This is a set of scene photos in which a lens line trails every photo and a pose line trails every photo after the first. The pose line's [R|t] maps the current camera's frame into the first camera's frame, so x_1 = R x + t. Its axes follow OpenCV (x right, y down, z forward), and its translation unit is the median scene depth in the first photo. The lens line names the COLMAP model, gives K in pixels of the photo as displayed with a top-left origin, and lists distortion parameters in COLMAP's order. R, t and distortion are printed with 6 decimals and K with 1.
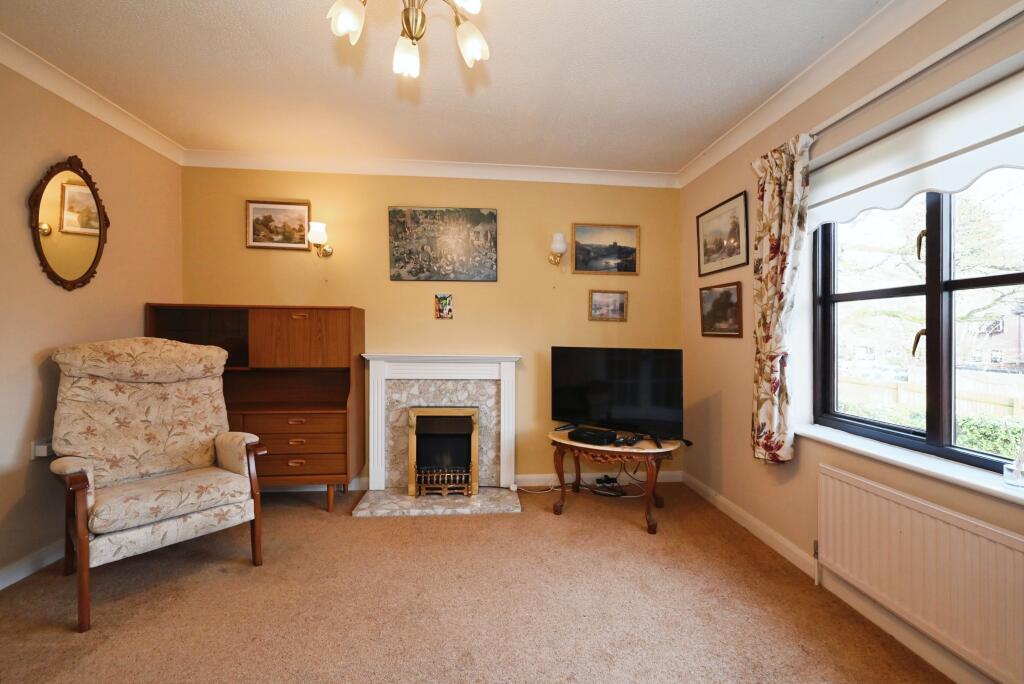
lens RADIAL K [[418.5, 0, 512.0], [0, 418.5, 342.0], [0, 0, 1]] dist [-0.000870, 0.000021]
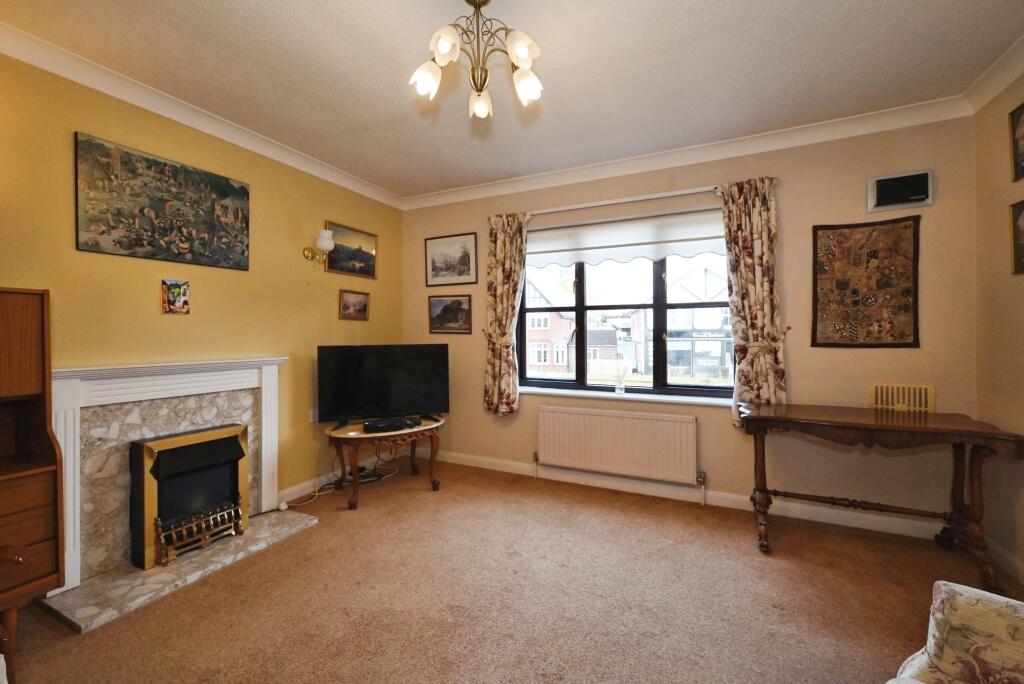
lens RADIAL K [[418.5, 0, 512.0], [0, 418.5, 342.0], [0, 0, 1]] dist [-0.000870, 0.000021]
pose [[0.516474, -0.028689, 0.855822, -0.514523], [0.023239, 0.999540, 0.019483, -0.007188], [-0.855987, 0.009826, 0.516904, 0.125284]]
